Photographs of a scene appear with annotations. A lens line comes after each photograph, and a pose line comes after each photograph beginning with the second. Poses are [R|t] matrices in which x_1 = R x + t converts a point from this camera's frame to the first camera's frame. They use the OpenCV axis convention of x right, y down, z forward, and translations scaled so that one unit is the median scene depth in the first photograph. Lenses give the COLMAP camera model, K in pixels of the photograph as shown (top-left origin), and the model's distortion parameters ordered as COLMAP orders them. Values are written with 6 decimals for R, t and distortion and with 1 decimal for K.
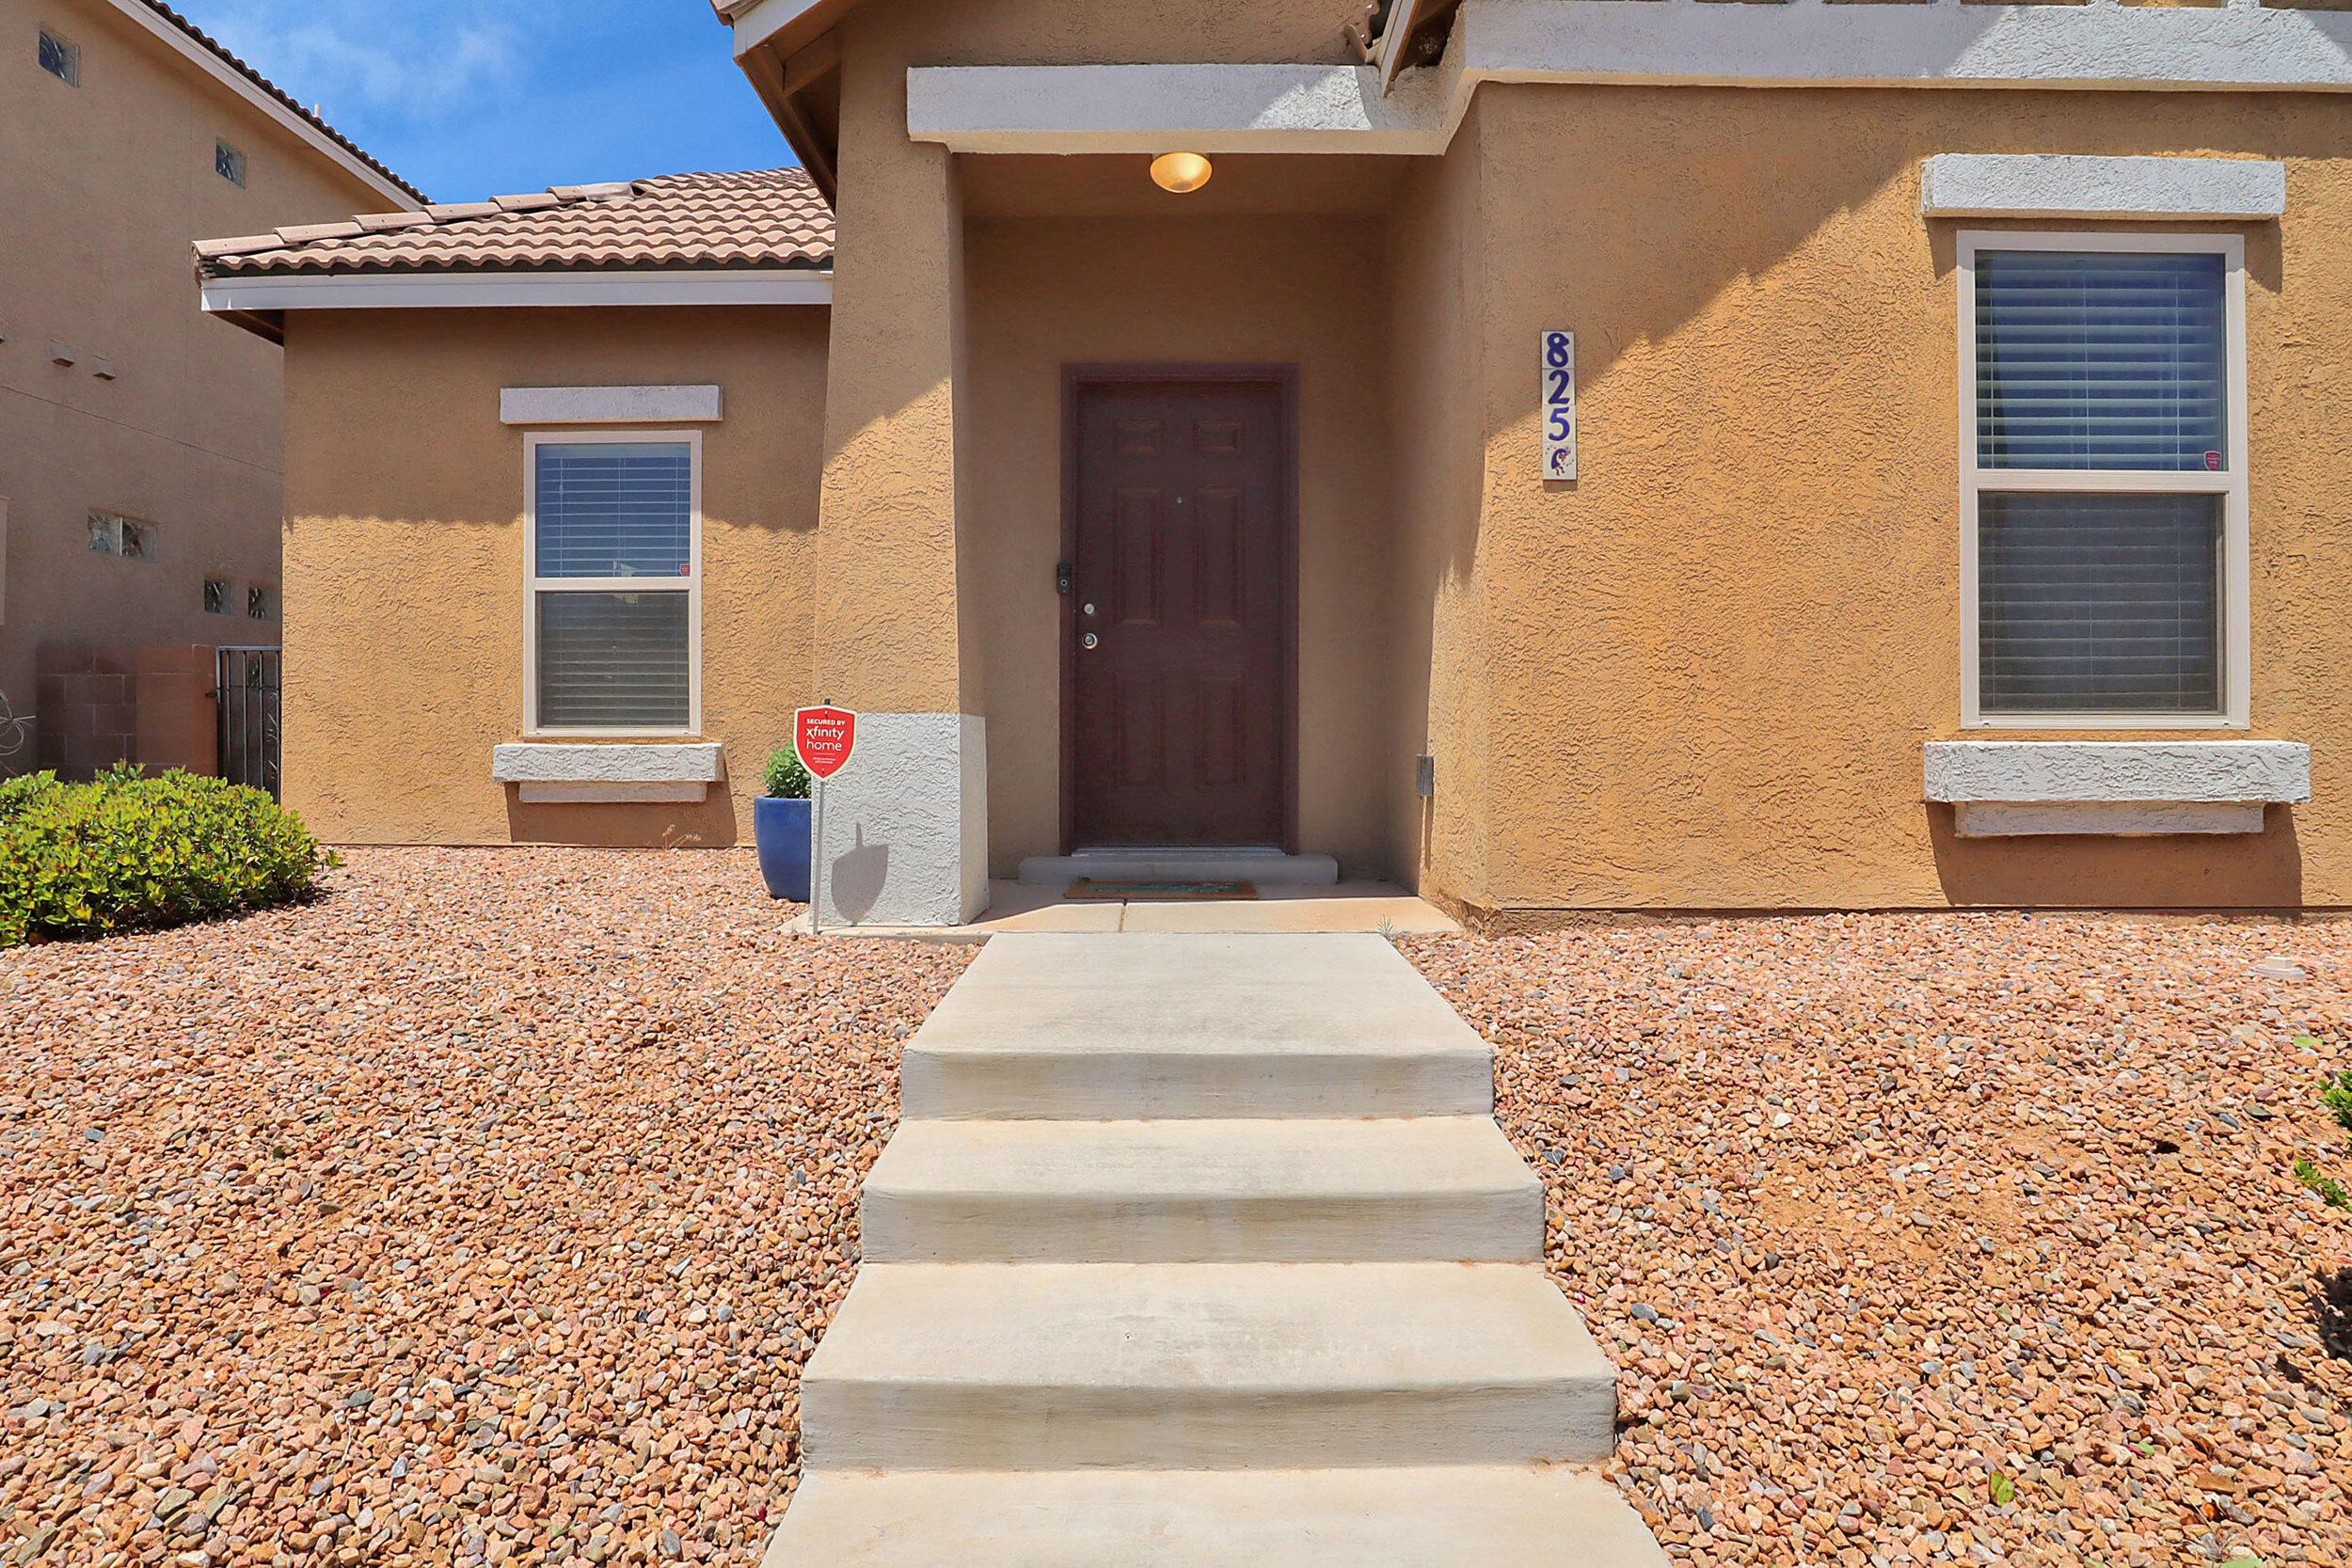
lens RADIAL K [[1198.9, 0, 1173.3], [0, 1198.9, 728.5], [0, 0, 1]] dist [-0.014947, -0.000204]
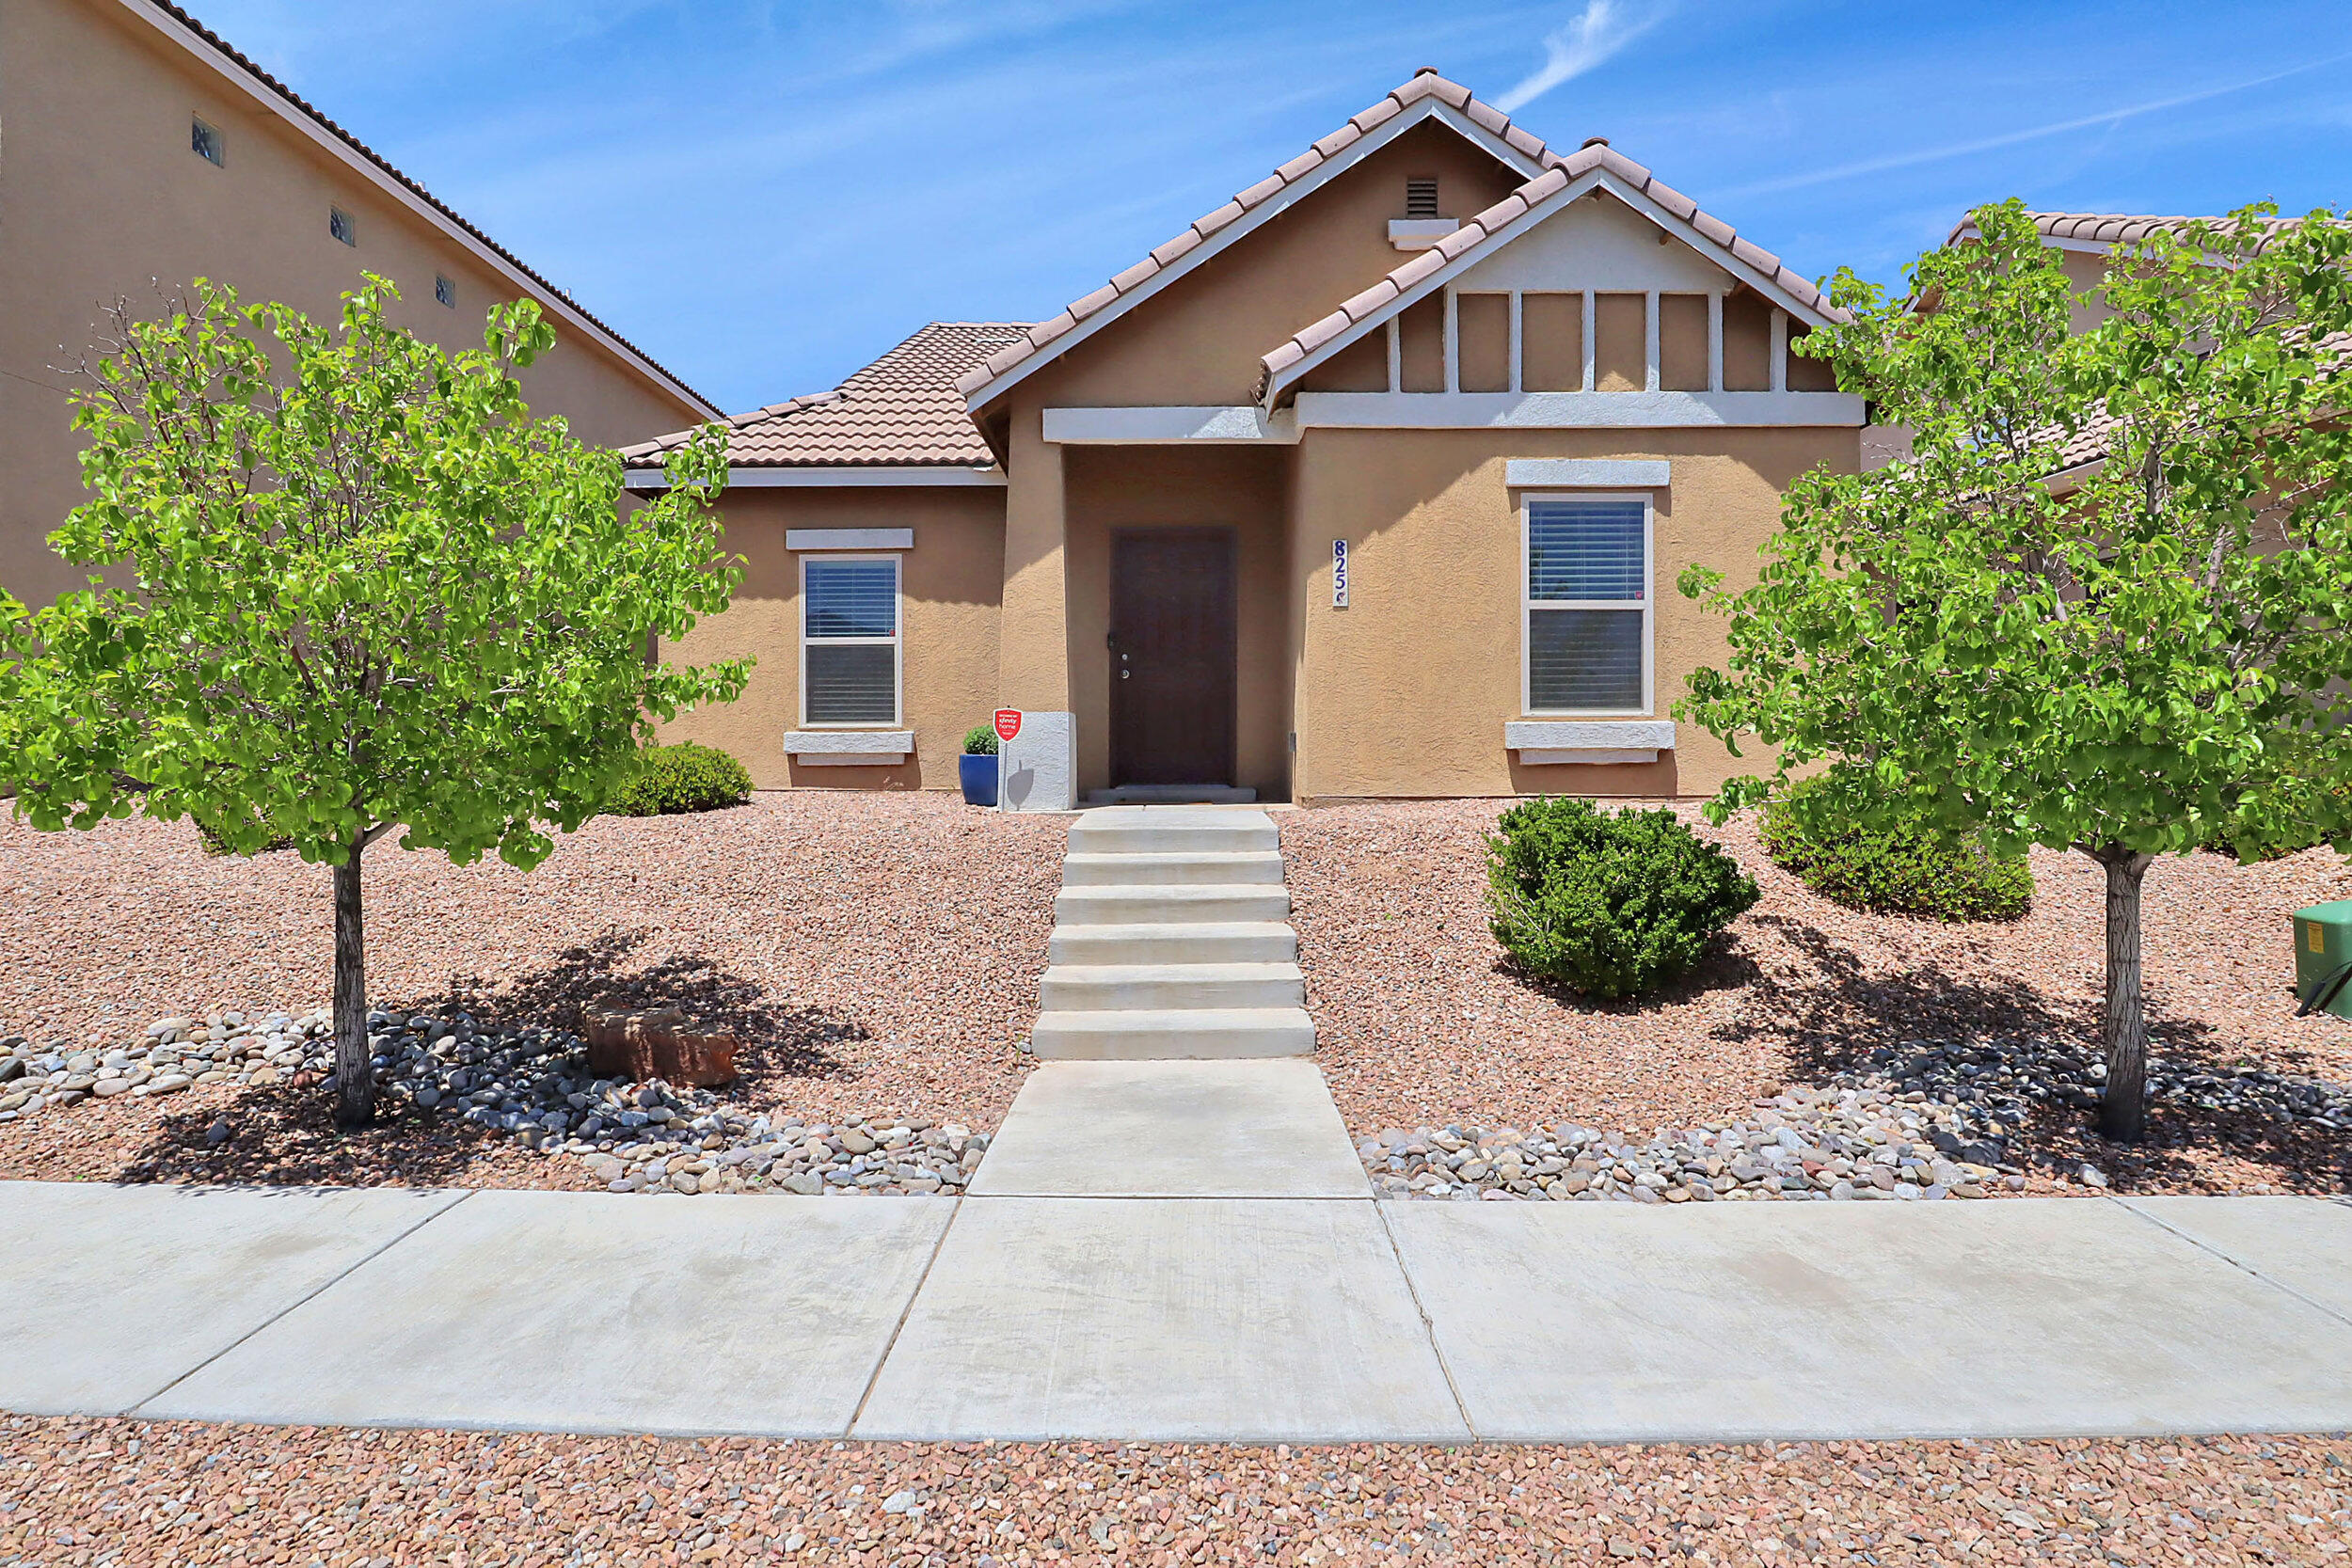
lens RADIAL K [[1170.4, 0, 1145.4], [0, 1170.4, 761.7], [0, 0, 1]] dist [-0.020235, -0.000300]
pose [[0.999775, -0.002096, -0.021111, 0.001008], [0.002526, 0.999789, 0.020379, 0.034145], [0.021064, -0.020428, 0.999569, -1.056525]]
